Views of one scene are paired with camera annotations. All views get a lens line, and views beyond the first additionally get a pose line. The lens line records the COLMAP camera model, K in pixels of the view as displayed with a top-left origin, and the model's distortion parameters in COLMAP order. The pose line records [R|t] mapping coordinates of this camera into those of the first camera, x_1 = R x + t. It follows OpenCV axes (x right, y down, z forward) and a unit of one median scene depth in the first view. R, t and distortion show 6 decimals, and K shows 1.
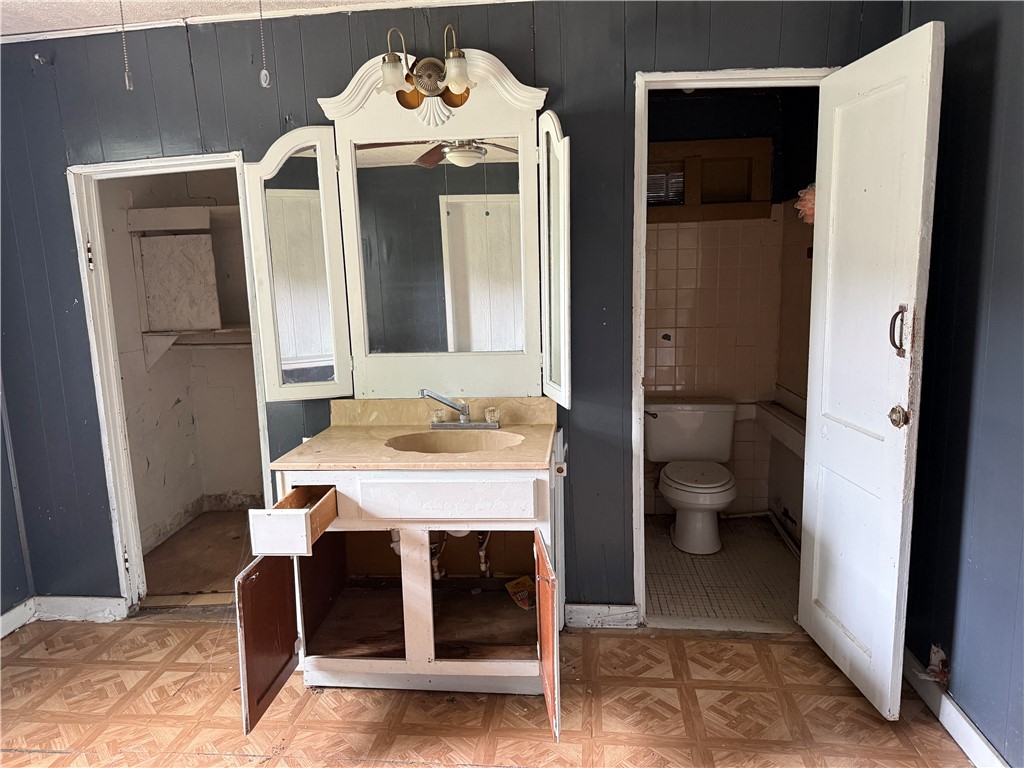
lens RADIAL K [[712.7, 0, 511.9], [0, 712.7, 389.2], [0, 0, 1]] dist [-0.000666, -0.012552]
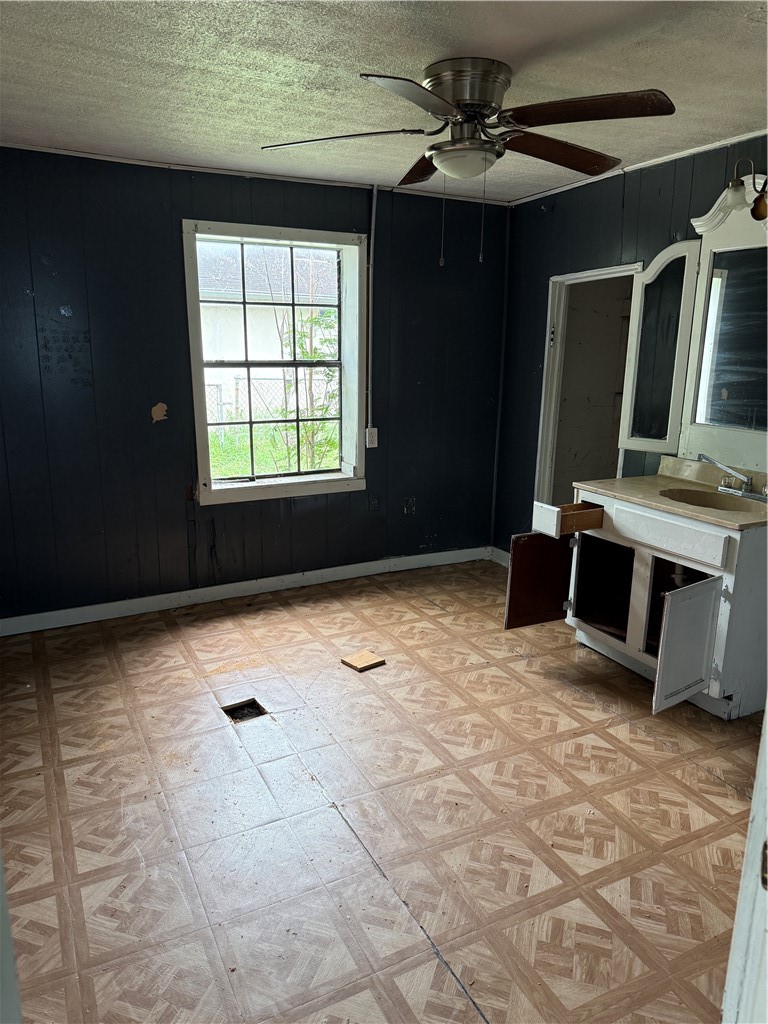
lens RADIAL K [[712.7, 0, 383.2], [0, 712.7, 516.2], [0, 0, 1]] dist [-0.000666, -0.012552]
pose [[0.534782, 0.235086, -0.811630, 0.630051], [-0.166707, 0.970994, 0.171403, -0.016227], [0.828382, 0.043641, 0.558461, -0.160343]]
